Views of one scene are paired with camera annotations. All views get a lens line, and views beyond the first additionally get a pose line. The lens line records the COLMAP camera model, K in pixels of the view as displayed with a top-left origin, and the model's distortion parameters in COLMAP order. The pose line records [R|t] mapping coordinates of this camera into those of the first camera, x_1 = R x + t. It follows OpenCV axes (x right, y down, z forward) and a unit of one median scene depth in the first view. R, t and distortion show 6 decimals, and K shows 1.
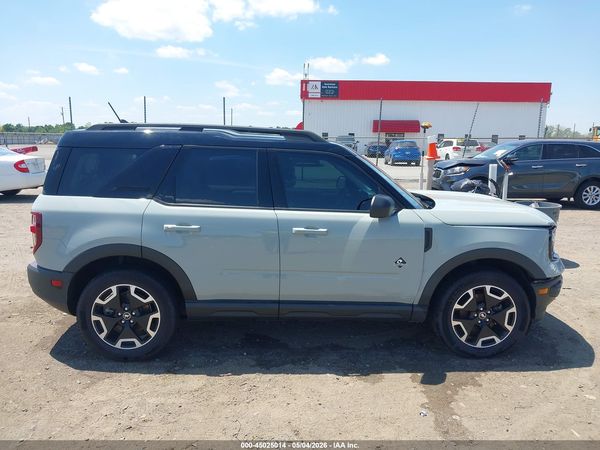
lens RADIAL K [[475.1, 0, 302.2], [0, 475.1, 223.1], [0, 0, 1]] dist [0.023425, -0.041727]
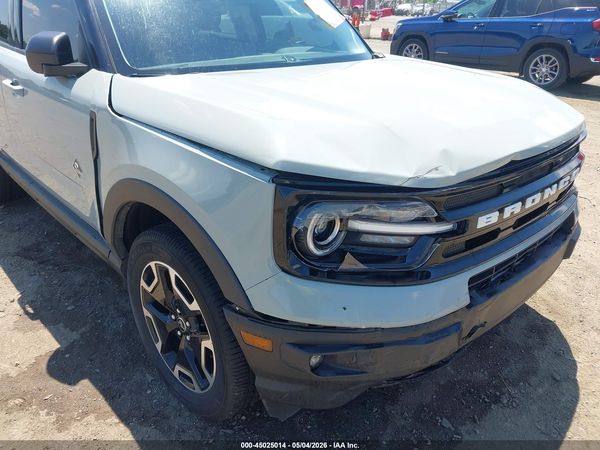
lens RADIAL K [[489.4, 0, 309.7], [0, 489.4, 224.2], [0, 0, 1]] dist [0.006689, -0.002306]
pose [[0.671298, 0.316676, -0.670131, 0.785140], [-0.150284, 0.943506, 0.295316, -0.062348], [0.725792, -0.097536, 0.680965, 0.805625]]
